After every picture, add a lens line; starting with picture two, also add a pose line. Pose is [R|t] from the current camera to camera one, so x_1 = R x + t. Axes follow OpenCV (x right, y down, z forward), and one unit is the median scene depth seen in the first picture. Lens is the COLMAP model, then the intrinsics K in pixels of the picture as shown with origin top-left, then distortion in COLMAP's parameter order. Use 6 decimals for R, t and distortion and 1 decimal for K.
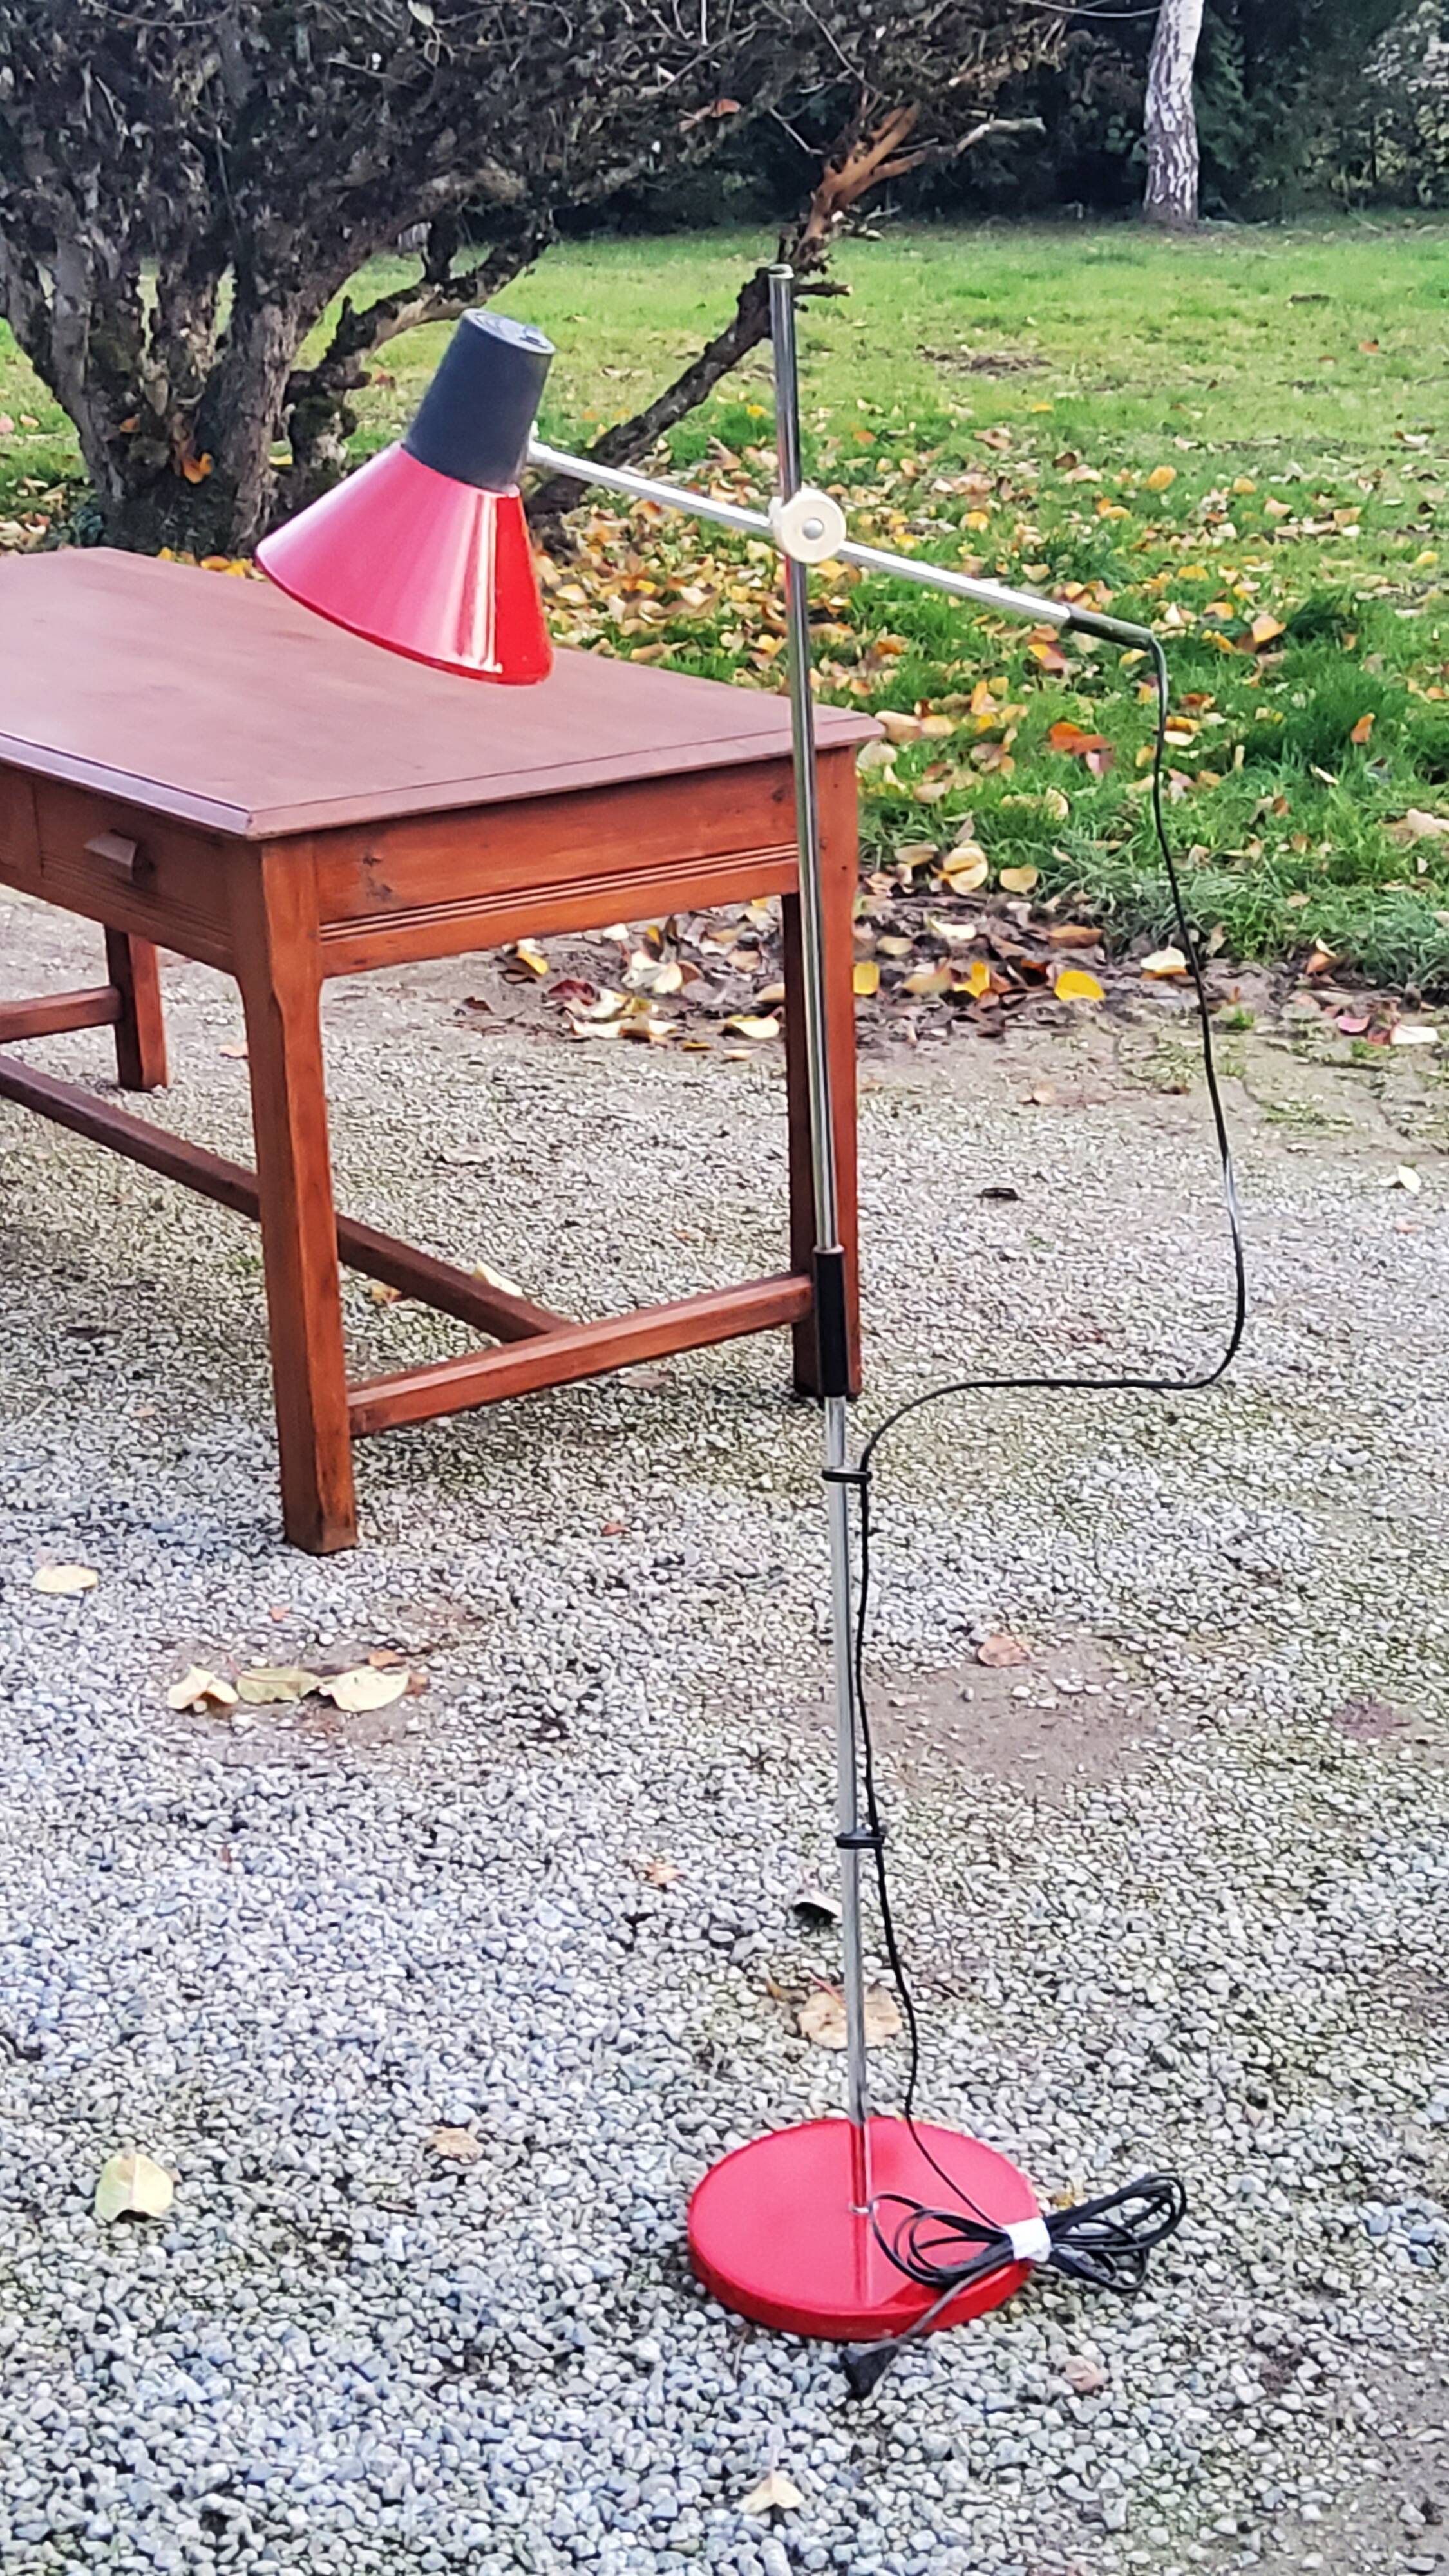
lens RADIAL K [[3891.5, 0, 726.0], [0, 3891.5, 1231.2], [0, 0, 1]] dist [0.193371, -0.524953]
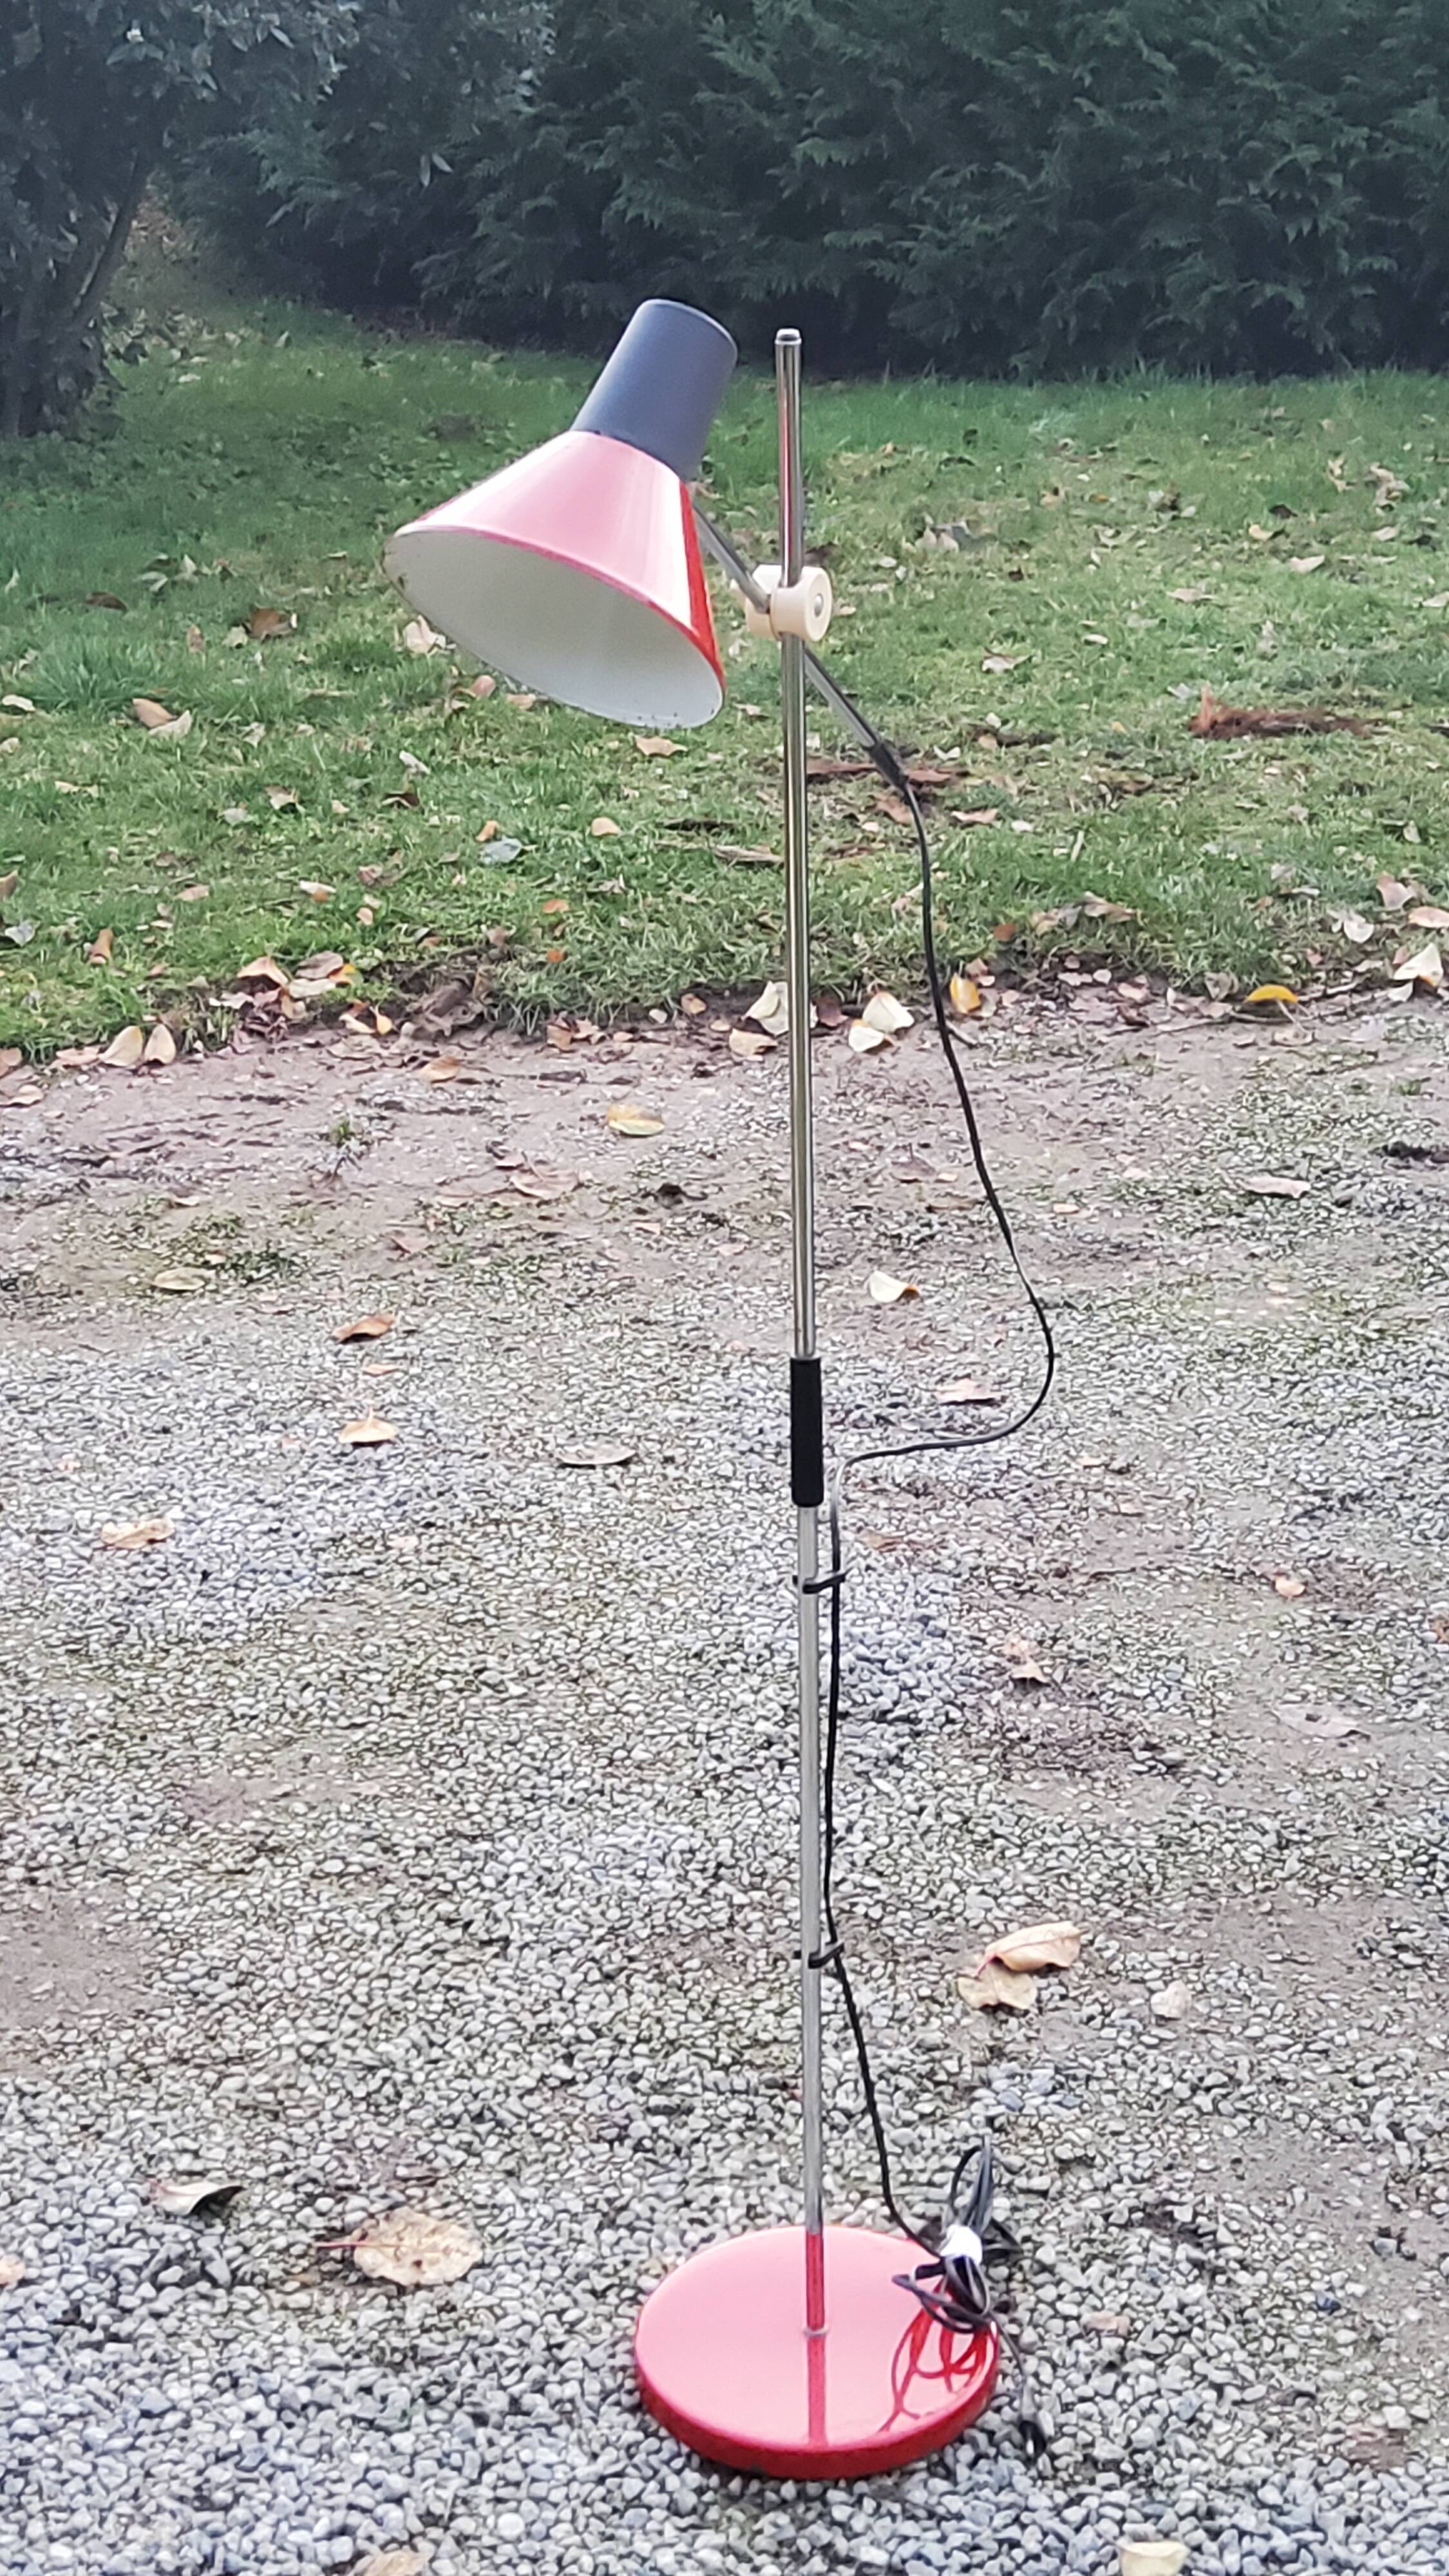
lens RADIAL K [[3891.5, 0, 726.0], [0, 3891.5, 1231.2], [0, 0, 1]] dist [0.193371, -0.524953]
pose [[0.462414, -0.278189, 0.841893, -0.582074], [0.272645, 0.948114, 0.163536, -0.140049], [-0.843705, 0.153916, 0.514269, 0.392072]]
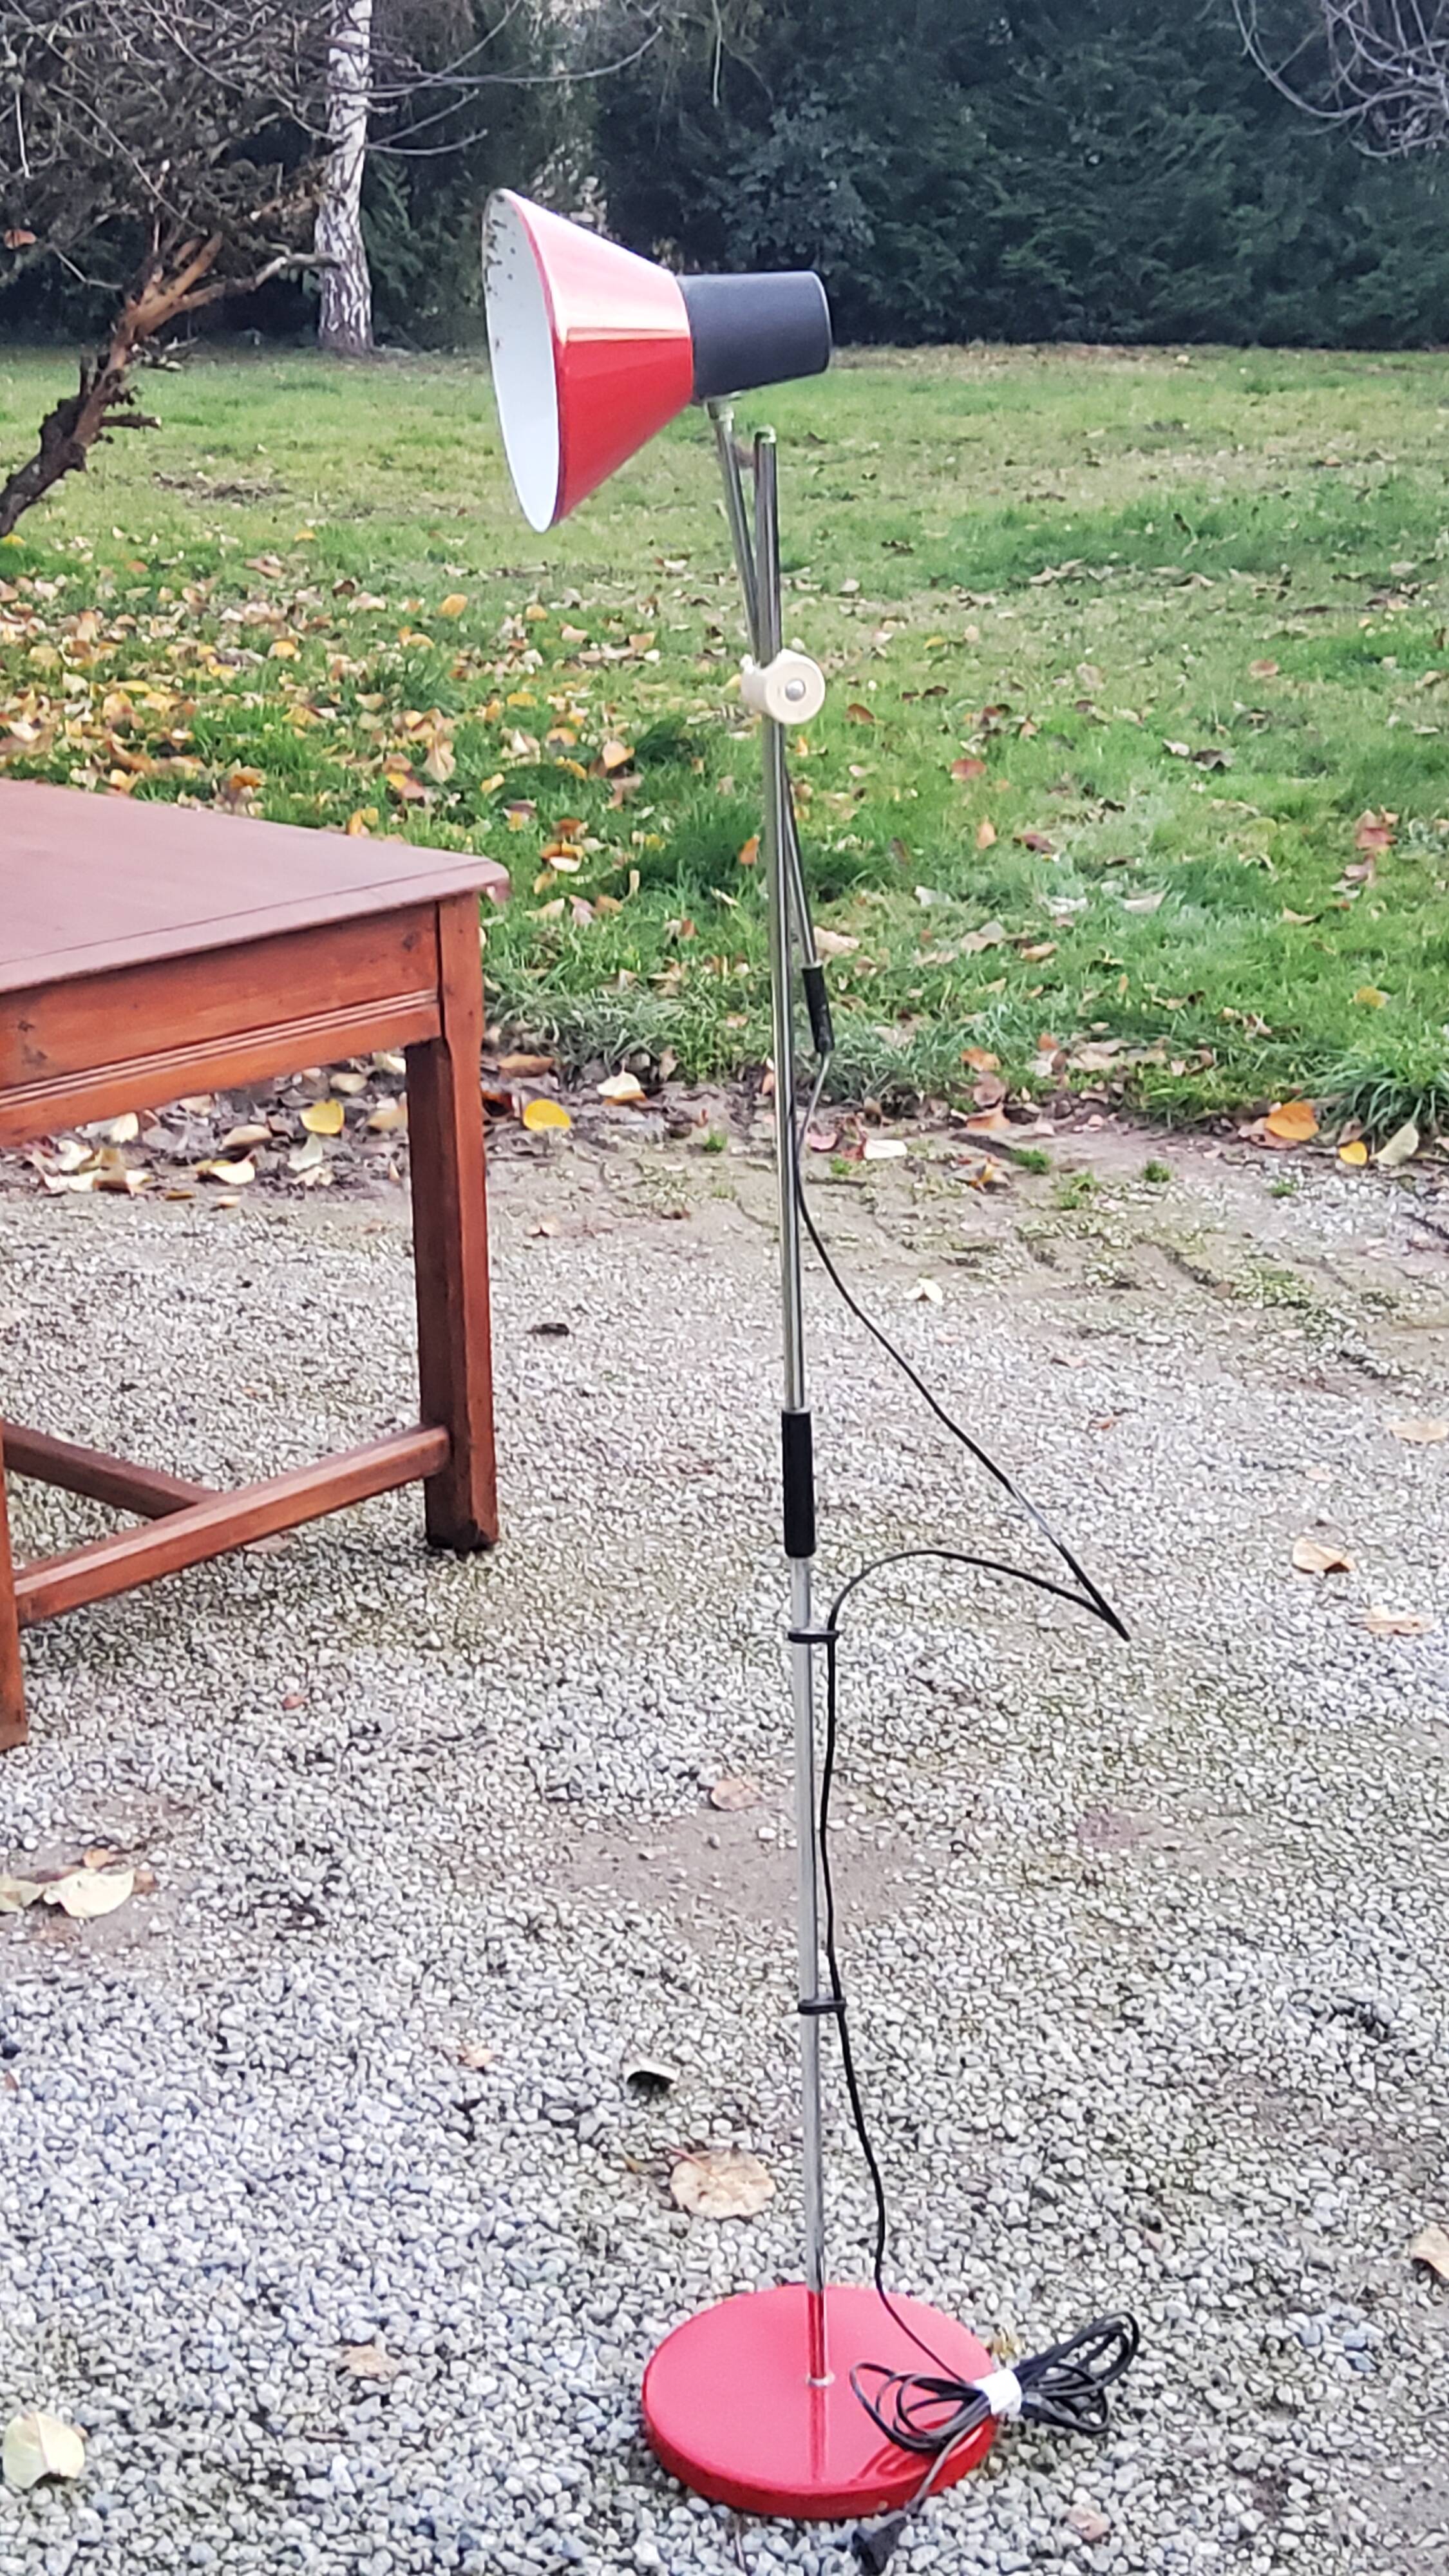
lens RADIAL K [[3851.9, 0, 730.7], [0, 3851.9, 1282.0], [0, 0, 1]] dist [0.191229, -0.577642]
pose [[0.974453, -0.056501, 0.217369, -0.150997], [0.059695, 0.998183, -0.008152, -0.016535], [-0.216513, 0.020920, 0.976056, 0.036199]]
